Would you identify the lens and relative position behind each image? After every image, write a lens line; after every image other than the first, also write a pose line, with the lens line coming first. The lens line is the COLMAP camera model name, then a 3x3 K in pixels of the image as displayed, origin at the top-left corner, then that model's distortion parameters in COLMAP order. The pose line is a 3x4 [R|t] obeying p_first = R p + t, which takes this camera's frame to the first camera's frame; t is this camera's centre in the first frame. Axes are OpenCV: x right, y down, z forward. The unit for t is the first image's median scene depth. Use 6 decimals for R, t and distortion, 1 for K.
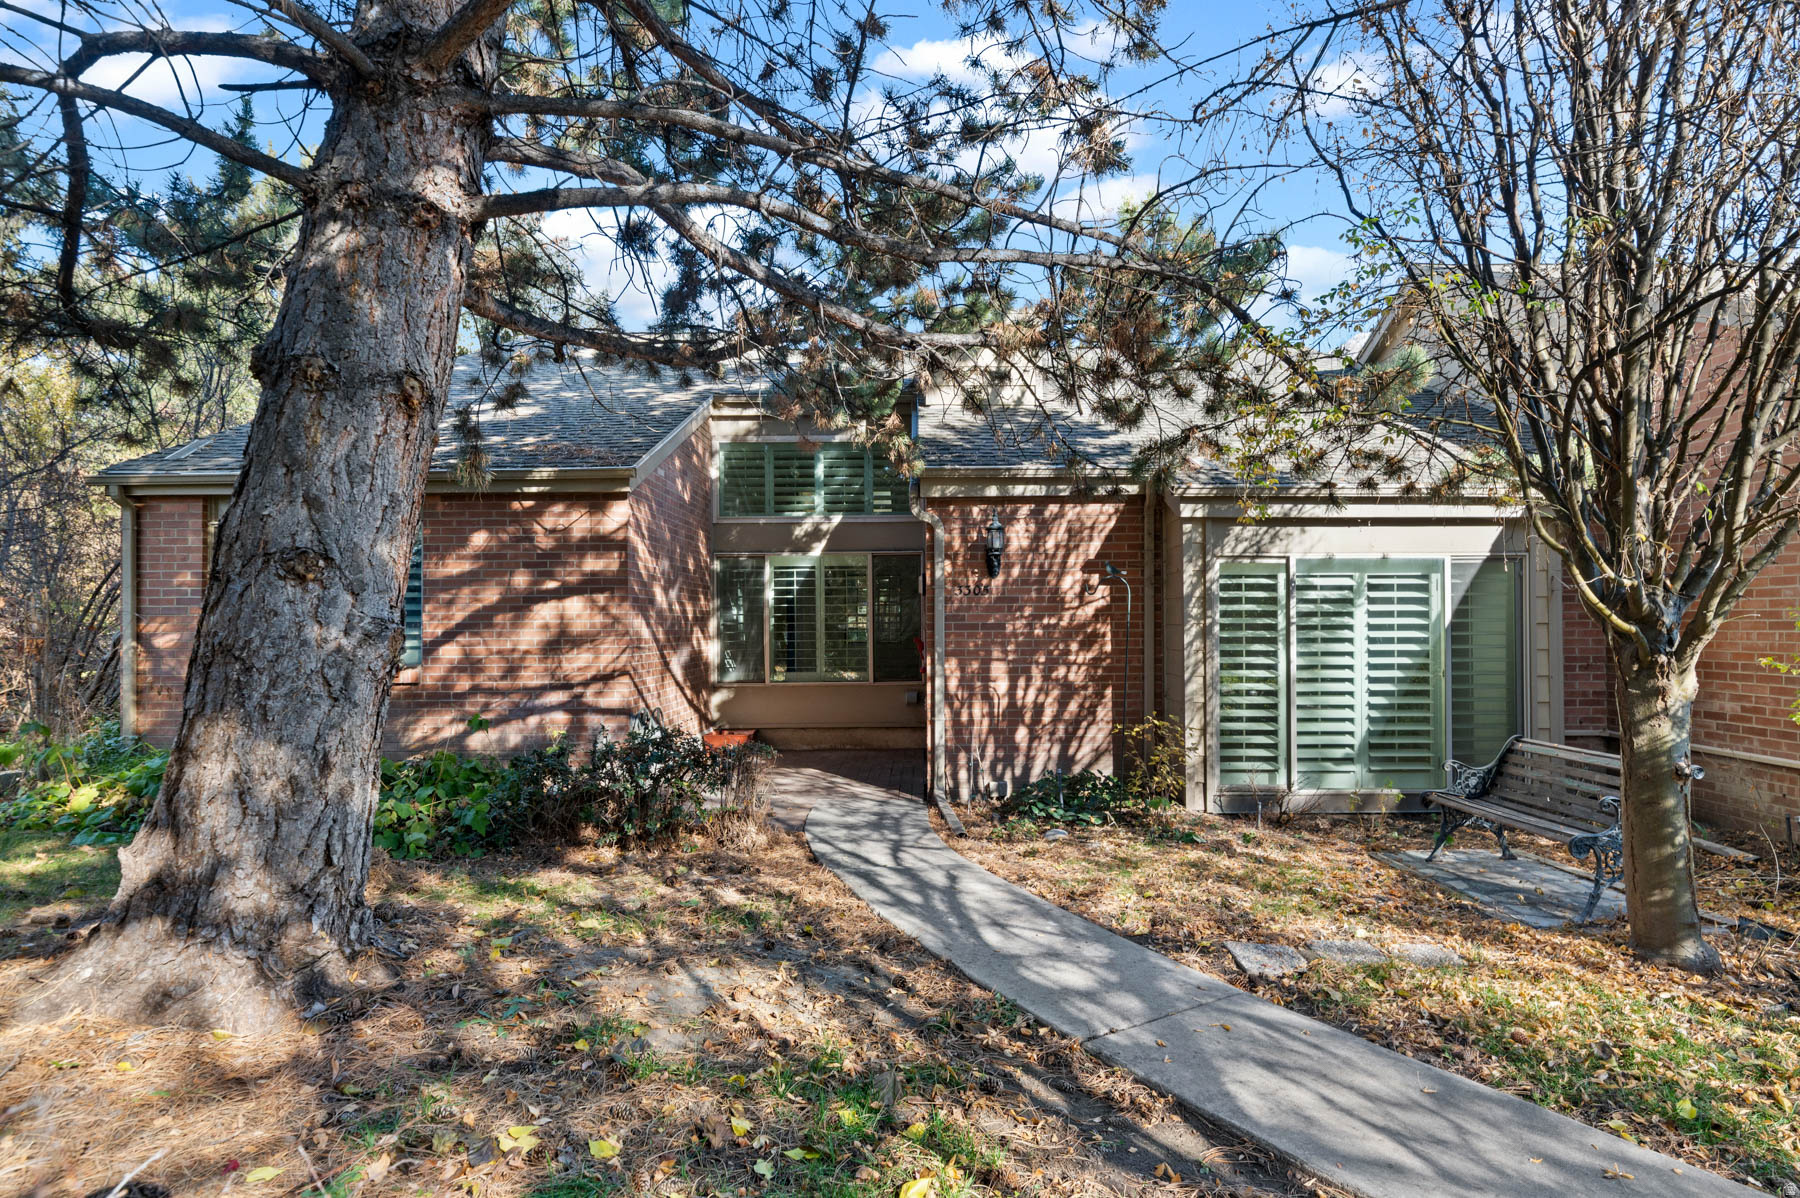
lens RADIAL K [[1003.2, 0, 899.7], [0, 1003.2, 611.4], [0, 0, 1]] dist [-0.000239, -0.000541]
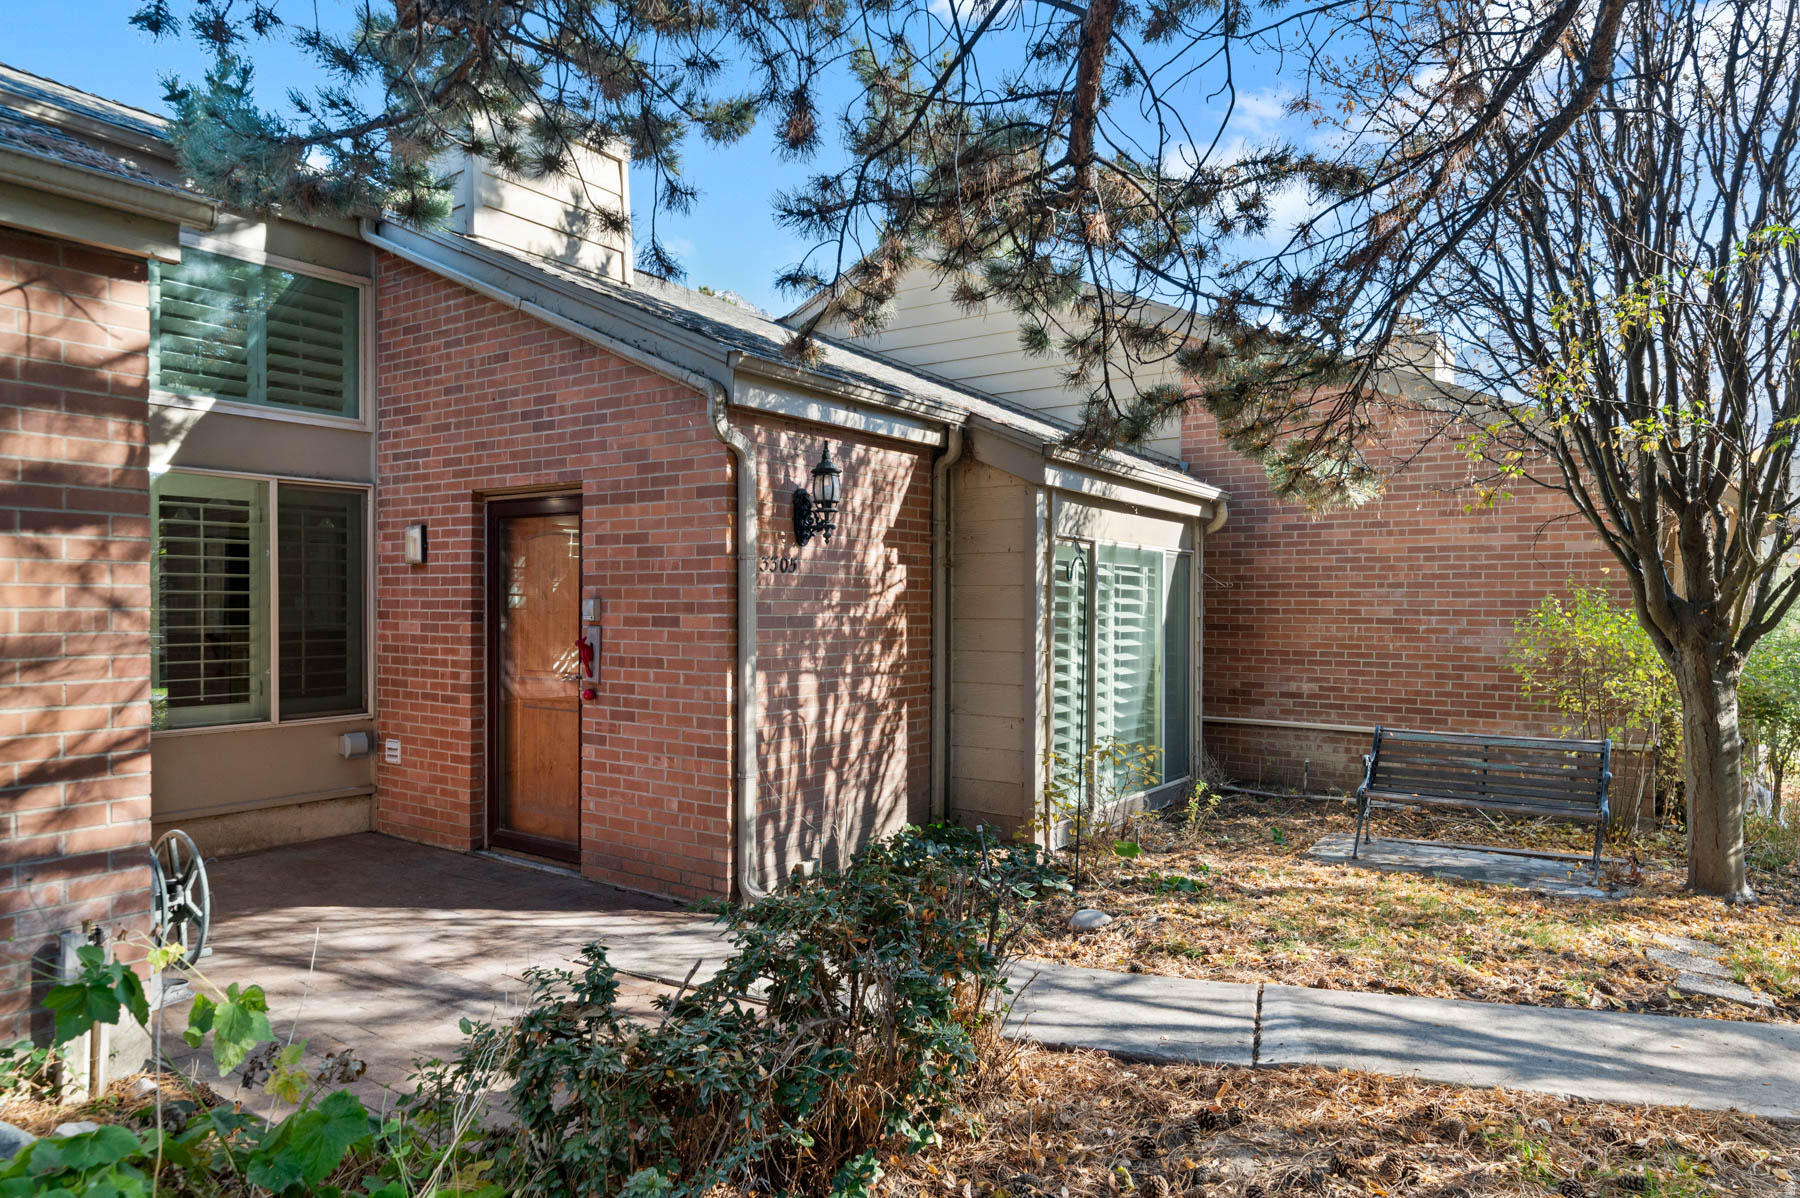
lens RADIAL K [[1120.6, 0, 899.7], [0, 1120.6, 600.8], [0, 0, 1]] dist [0.001845, -0.001042]
pose [[0.547589, 0.011642, 0.836667, -0.477887], [-0.019467, 0.999810, -0.001171, 0.001699], [-0.836521, -0.015646, 0.547711, 0.554373]]
